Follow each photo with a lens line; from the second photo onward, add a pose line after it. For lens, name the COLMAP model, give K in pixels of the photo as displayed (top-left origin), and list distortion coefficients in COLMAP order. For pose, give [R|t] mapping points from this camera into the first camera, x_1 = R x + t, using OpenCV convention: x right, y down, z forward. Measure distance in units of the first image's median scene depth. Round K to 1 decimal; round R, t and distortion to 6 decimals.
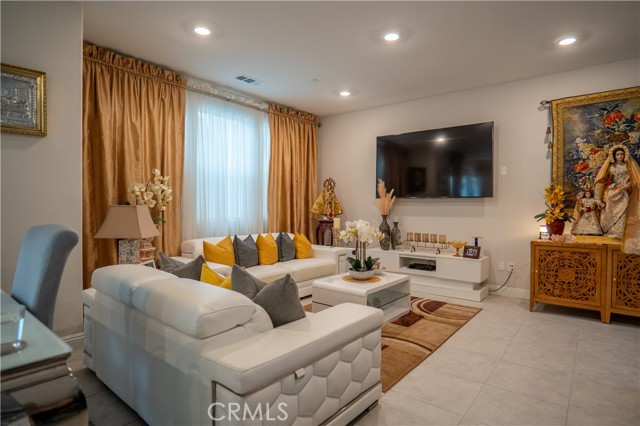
lens RADIAL K [[349.9, 0, 318.0], [0, 349.9, 212.5], [0, 0, 1]] dist [-0.027741, 0.003778]
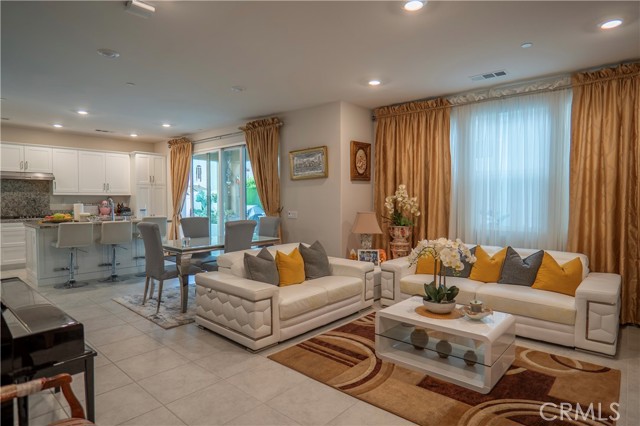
lens RADIAL K [[349.9, 0, 316.2], [0, 349.9, 213.6], [0, 0, 1]] dist [-0.027741, 0.003778]
pose [[-0.041165, 0.036768, -0.998476, 0.783116], [-0.014732, 0.999192, 0.037402, -0.051534], [0.999044, 0.016250, -0.040591, 0.632859]]
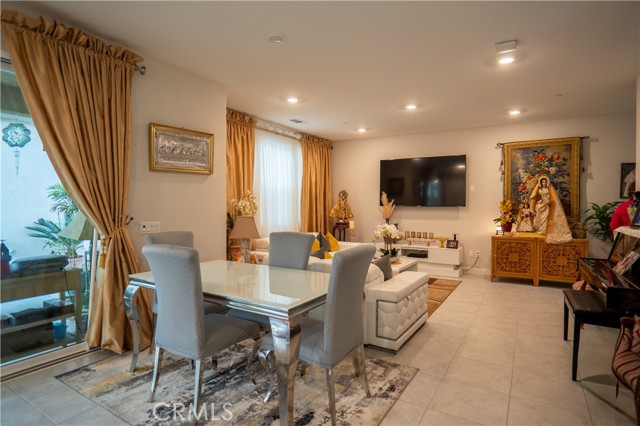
lens RADIAL K [[349.9, 0, 317.2], [0, 349.9, 213.3], [0, 0, 1]] dist [-0.027741, 0.003778]
pose [[0.991922, -0.005892, 0.126712, -0.320381], [0.004762, 0.999946, 0.009217, -0.034705], [-0.126760, -0.008539, 0.991897, -0.396843]]
